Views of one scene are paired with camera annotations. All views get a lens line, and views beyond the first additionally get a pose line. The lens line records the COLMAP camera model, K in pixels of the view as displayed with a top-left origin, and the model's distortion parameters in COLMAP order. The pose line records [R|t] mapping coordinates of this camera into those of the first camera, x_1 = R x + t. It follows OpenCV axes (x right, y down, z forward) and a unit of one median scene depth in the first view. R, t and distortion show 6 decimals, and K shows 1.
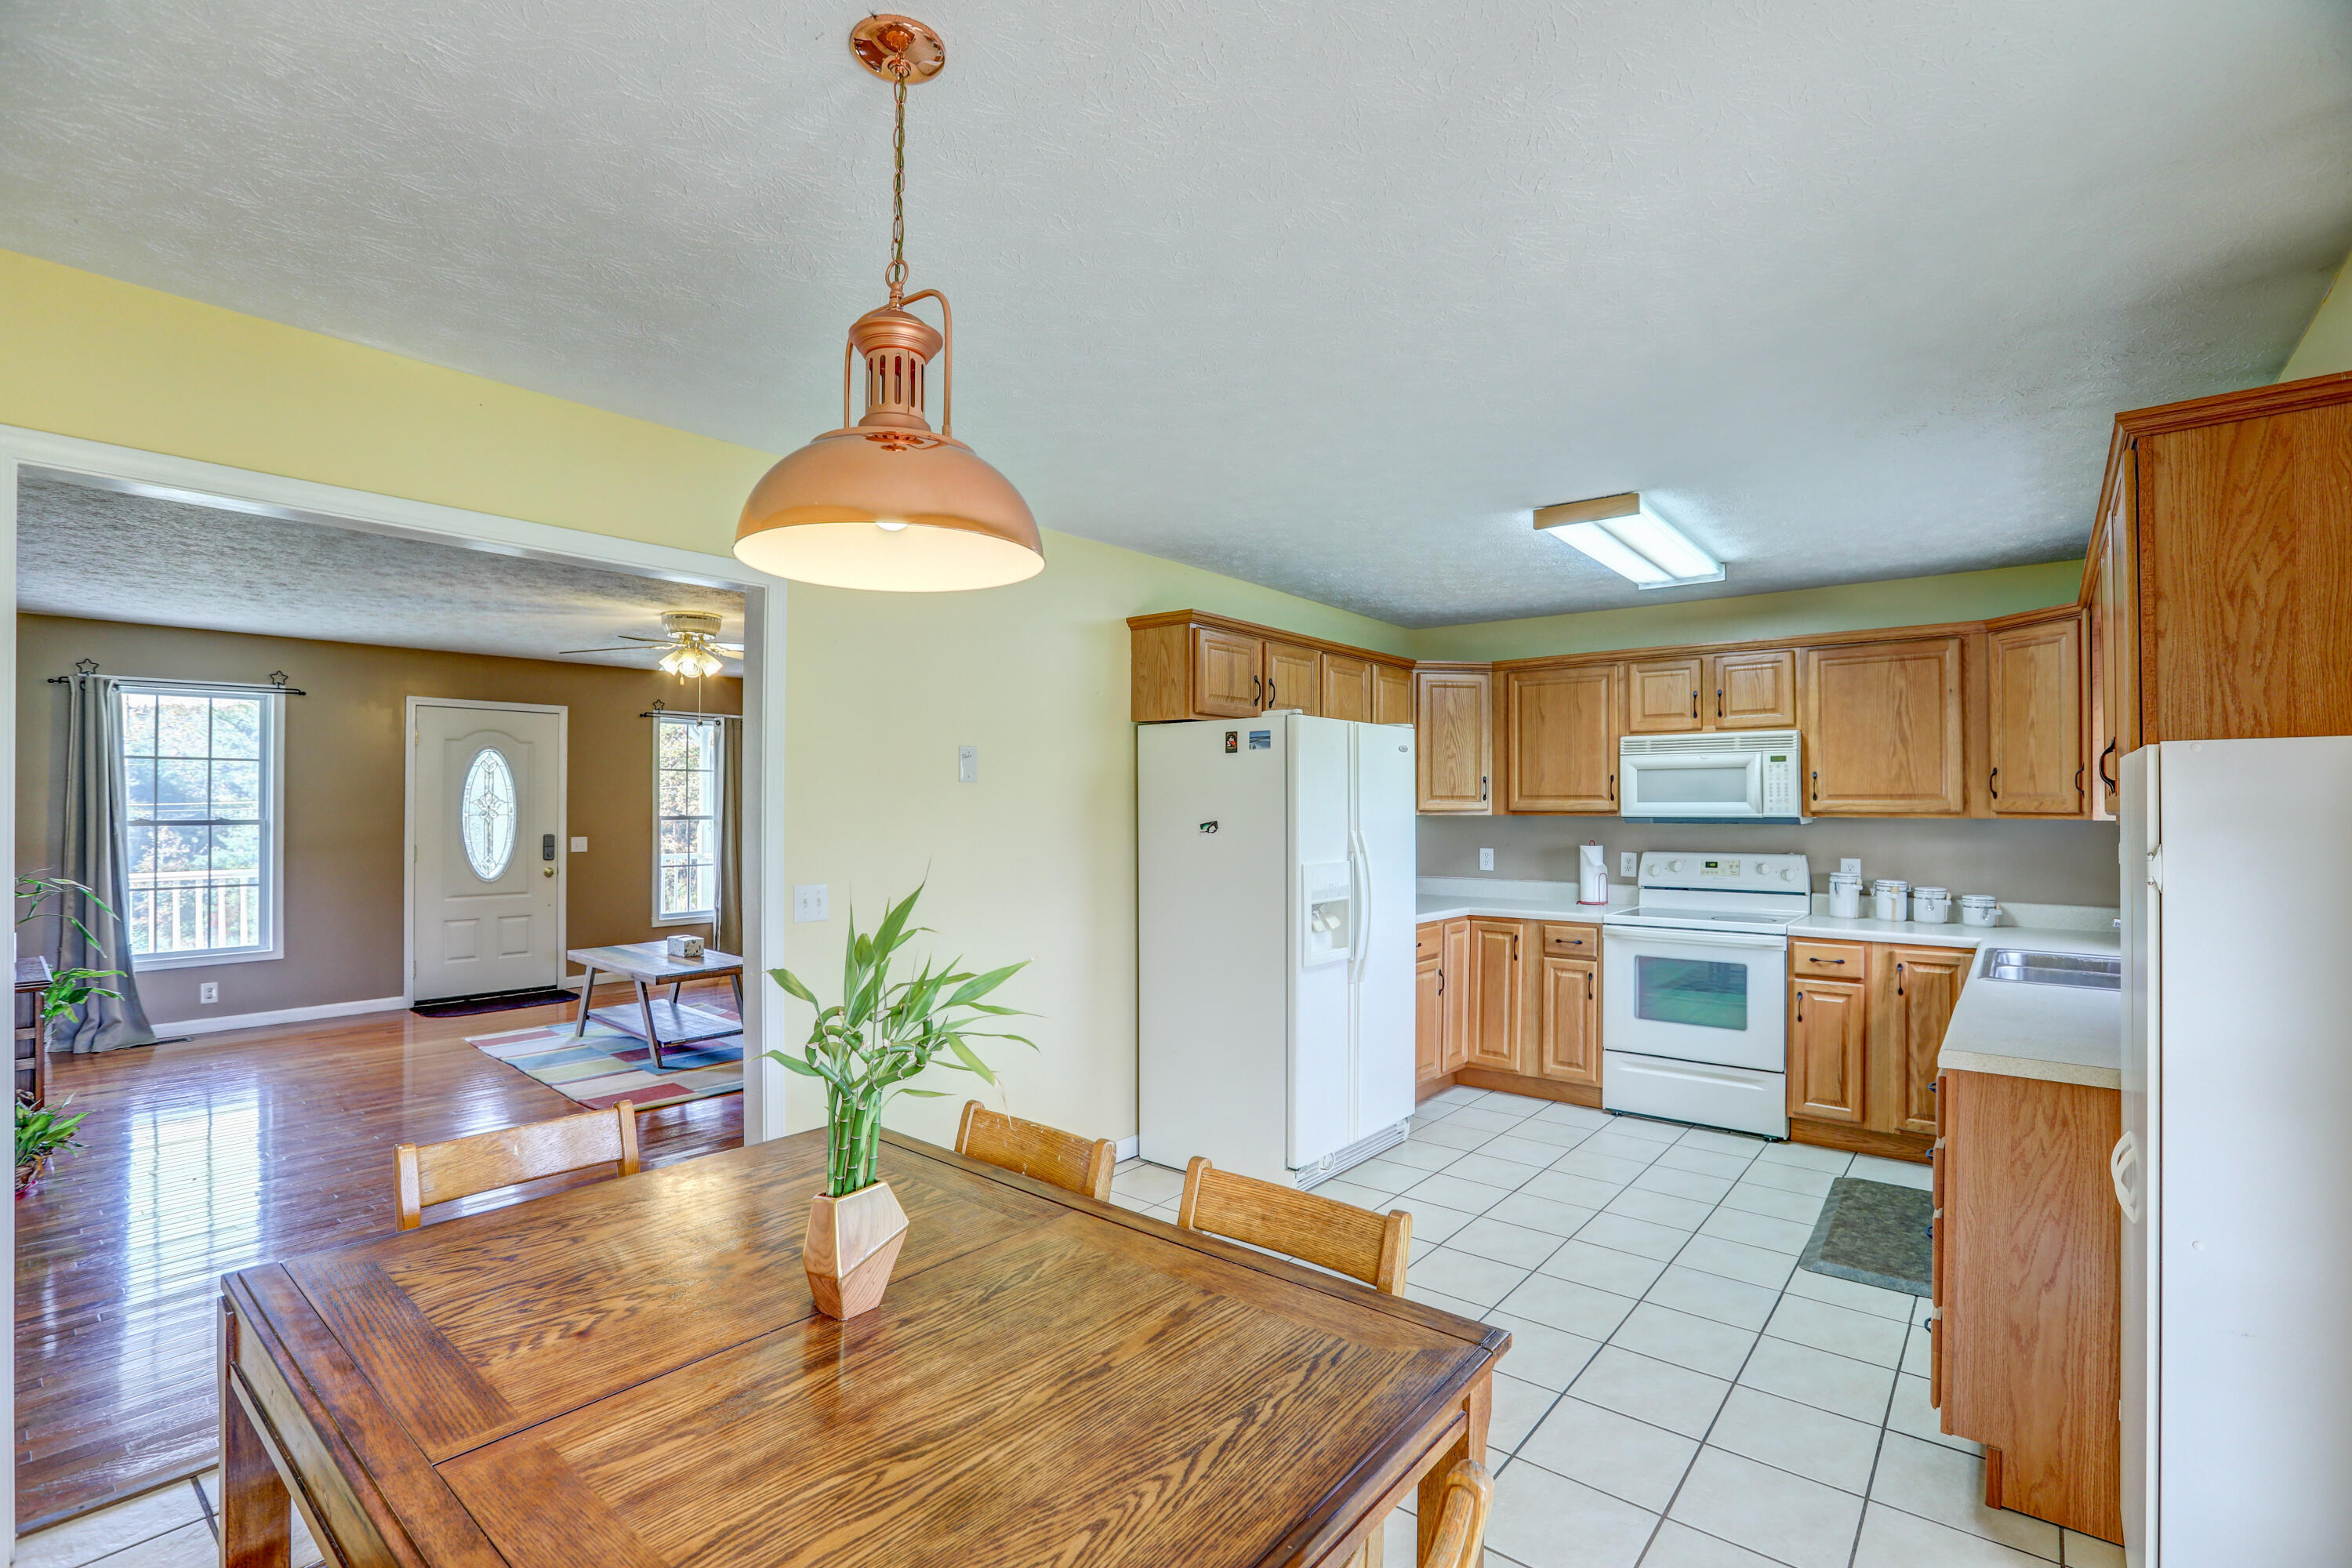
lens RADIAL K [[1063.5, 0, 1171.7], [0, 1063.5, 796.7], [0, 0, 1]] dist [-0.052716, 0.020319]
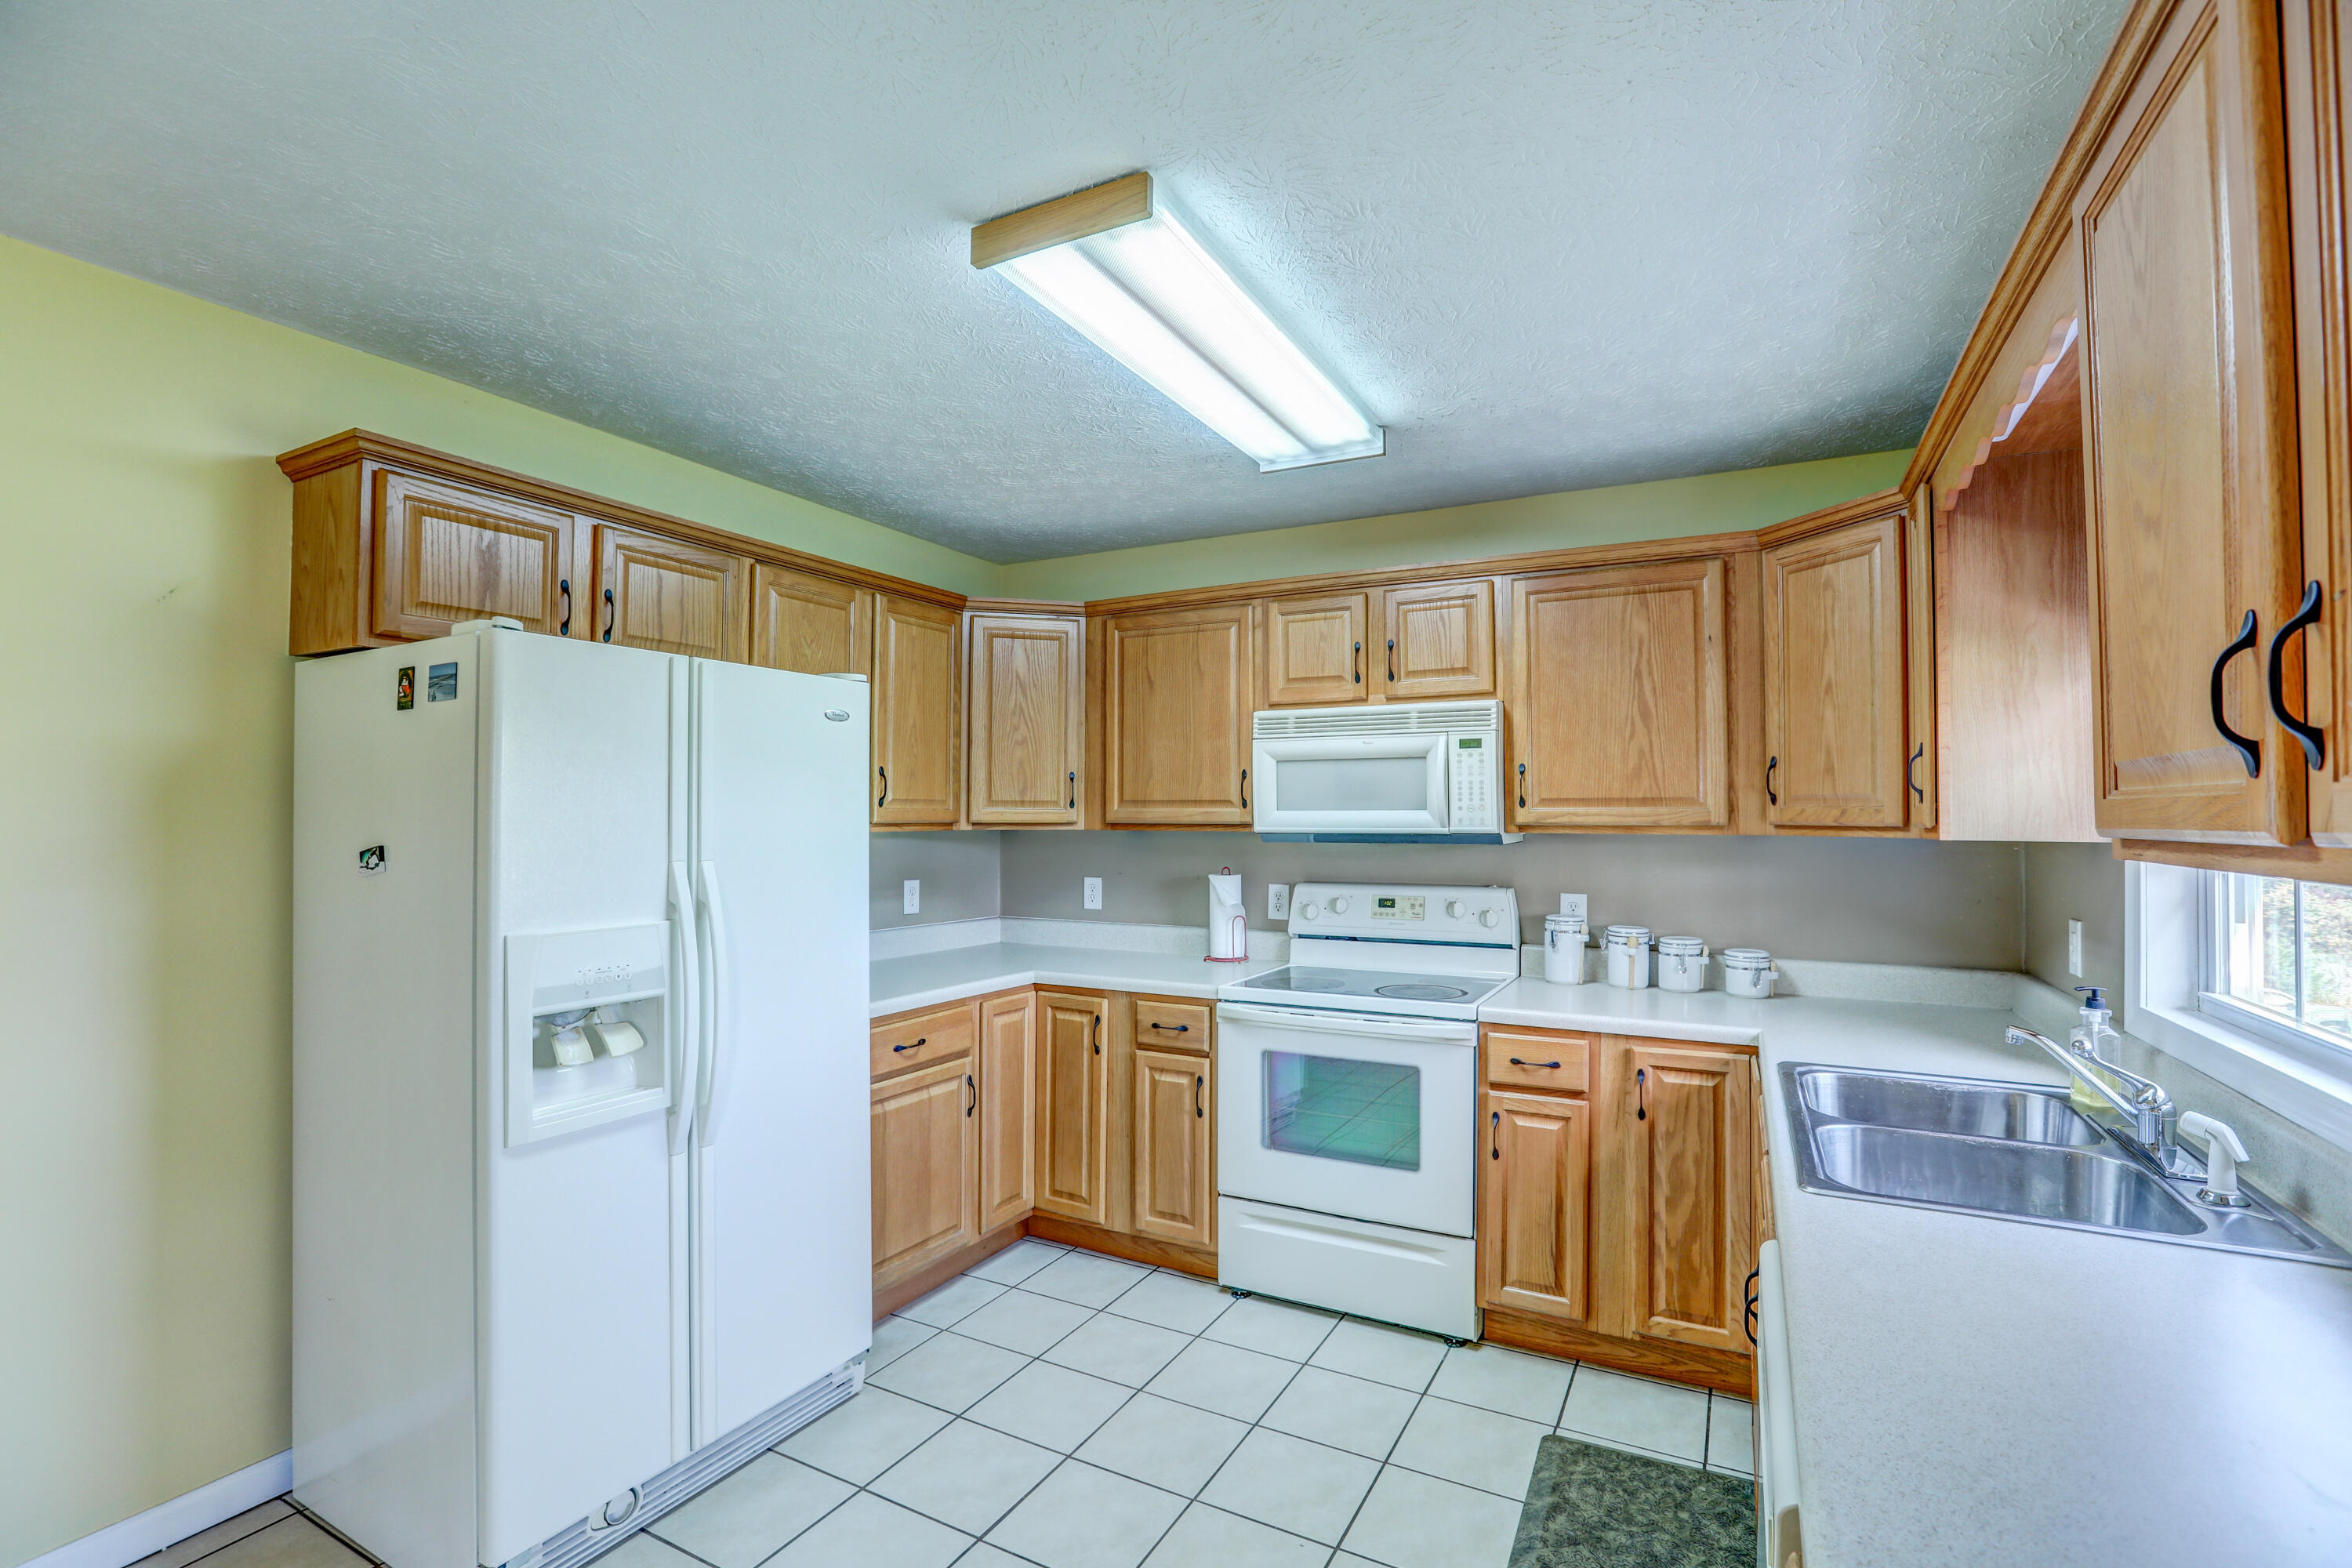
lens RADIAL K [[1063.5, 0, 1171.7], [0, 1063.5, 796.7], [0, 0, 1]] dist [-0.052716, 0.020319]
pose [[0.980966, 0.003226, 0.194154, 0.281786], [-0.001343, 0.999951, -0.009830, 0.003711], [-0.194176, 0.009382, 0.980922, 0.407223]]
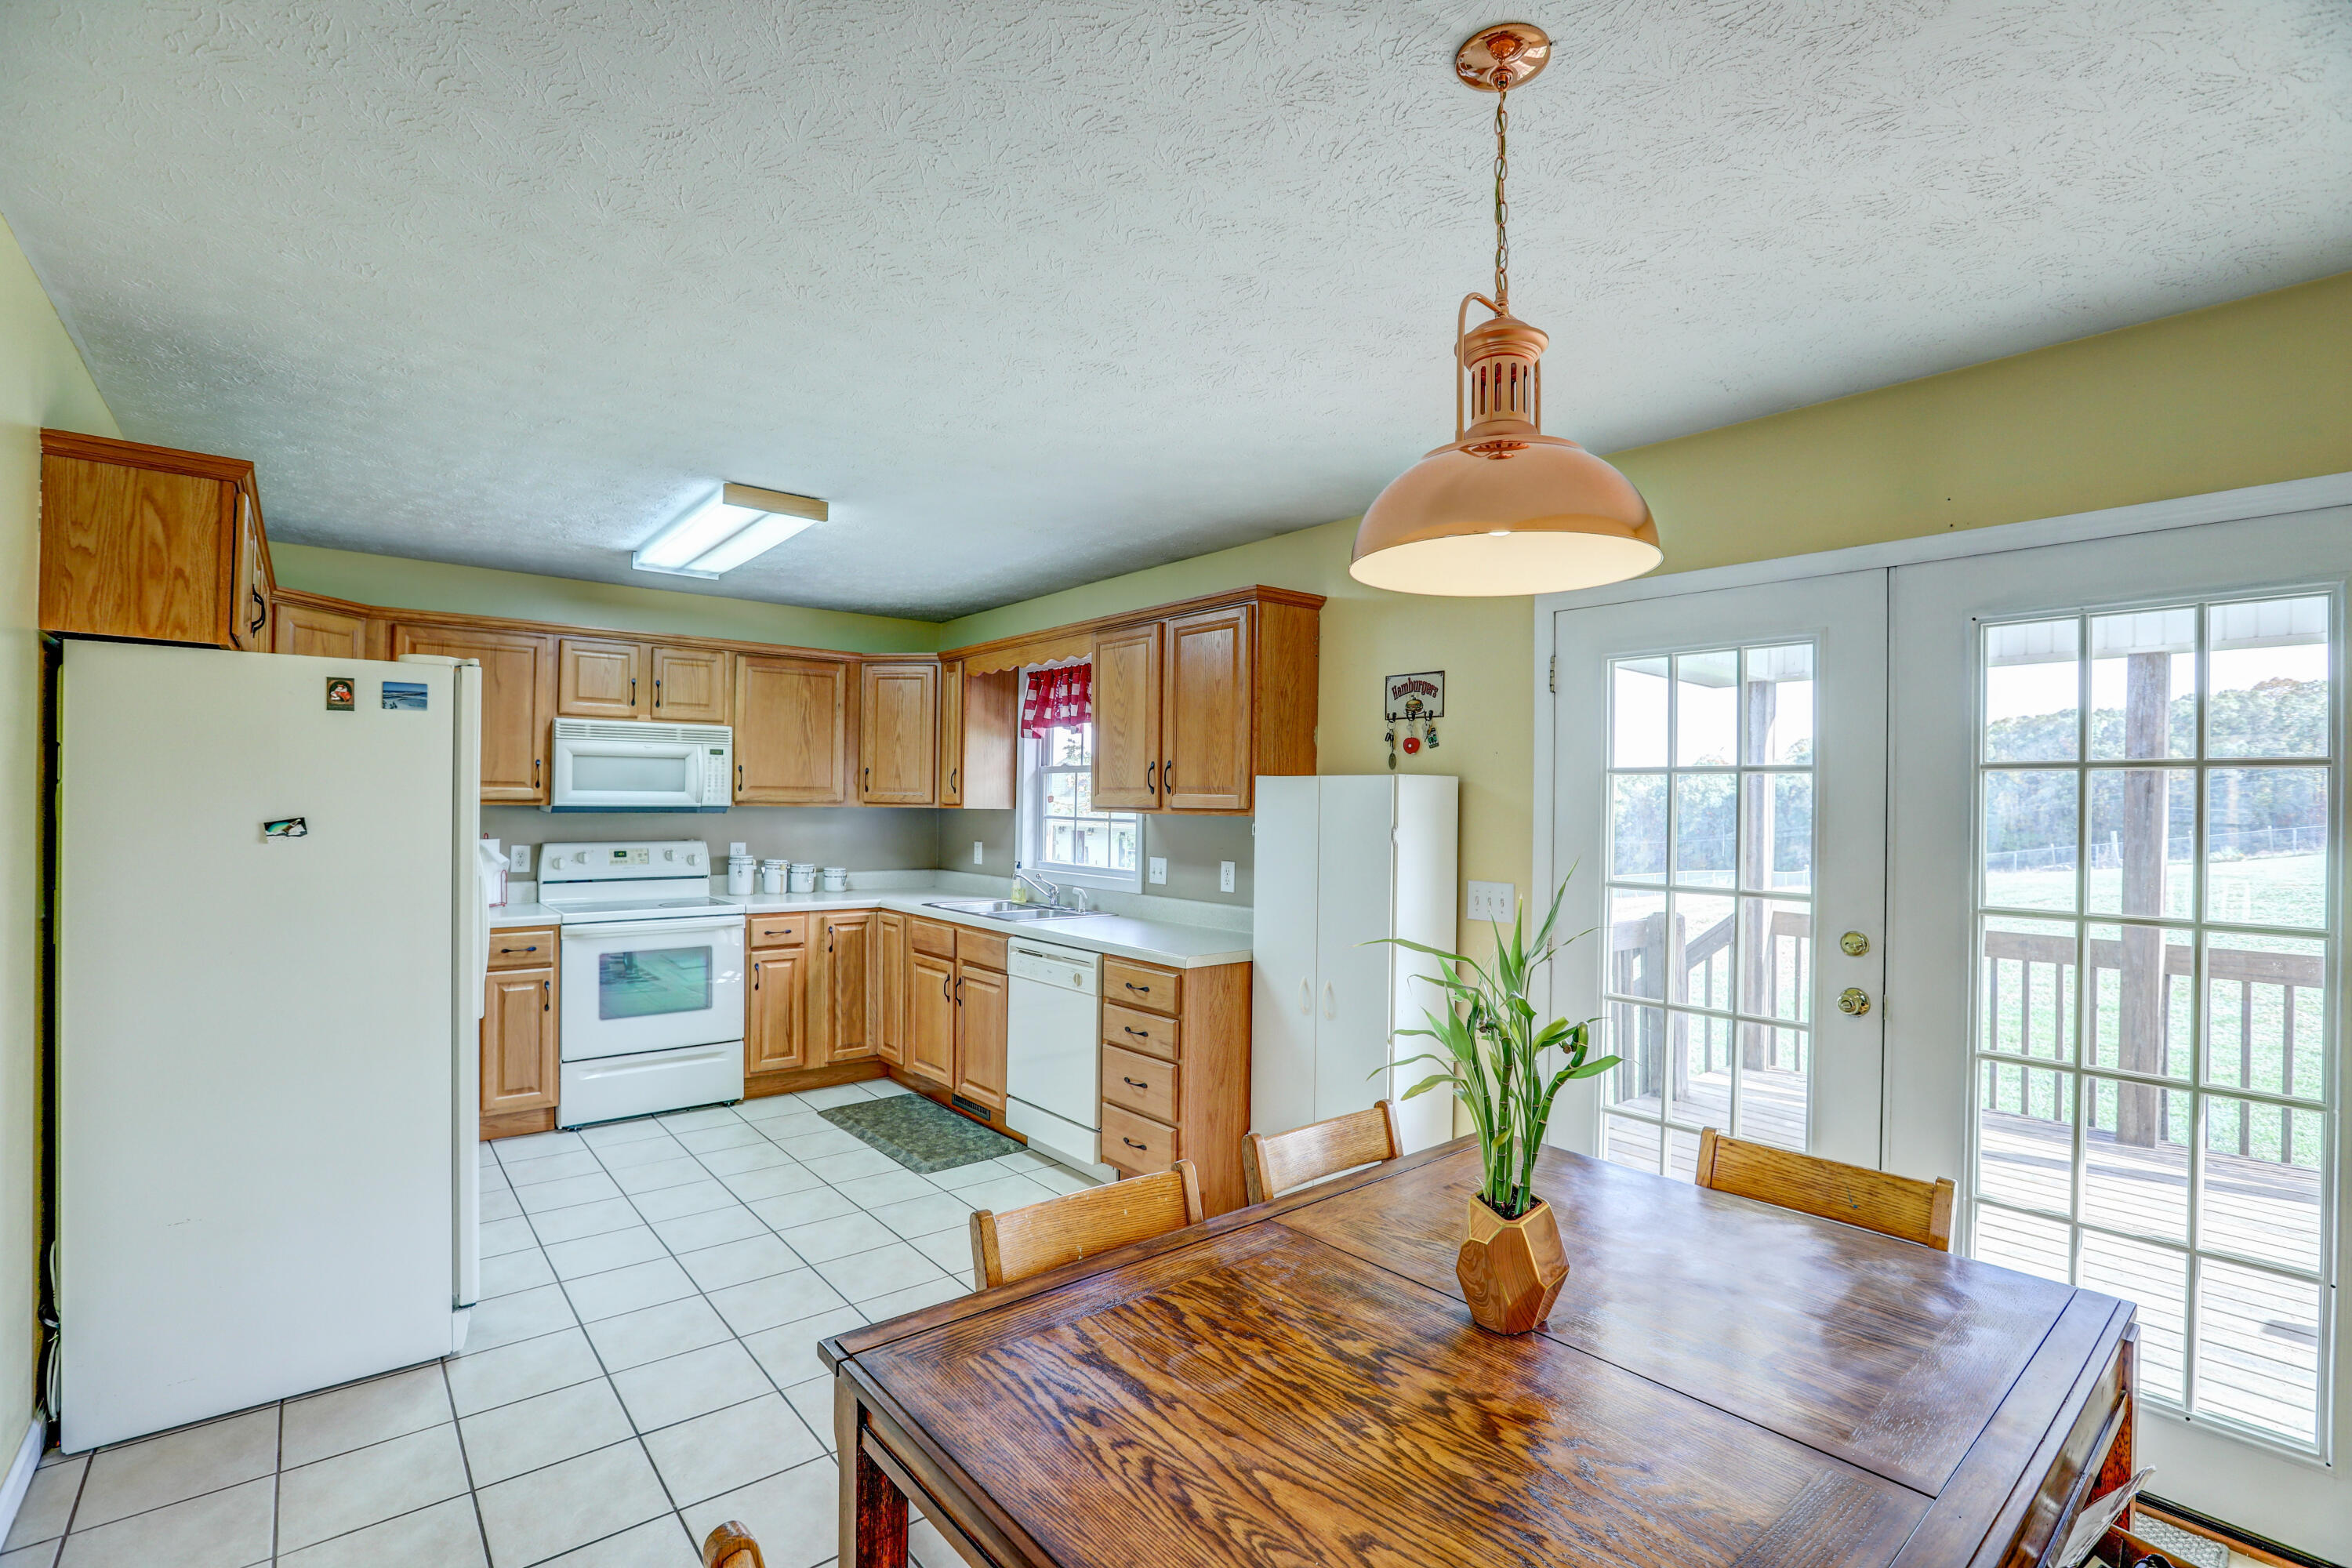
lens RADIAL K [[1063.5, 0, 1171.7], [0, 1063.5, 796.7], [0, 0, 1]] dist [-0.052716, 0.020319]
pose [[0.191705, 0.004120, 0.981444, -0.411298], [-0.019515, 0.999809, -0.000385, 0.001053], [-0.981258, -0.019079, 0.191749, 0.347594]]
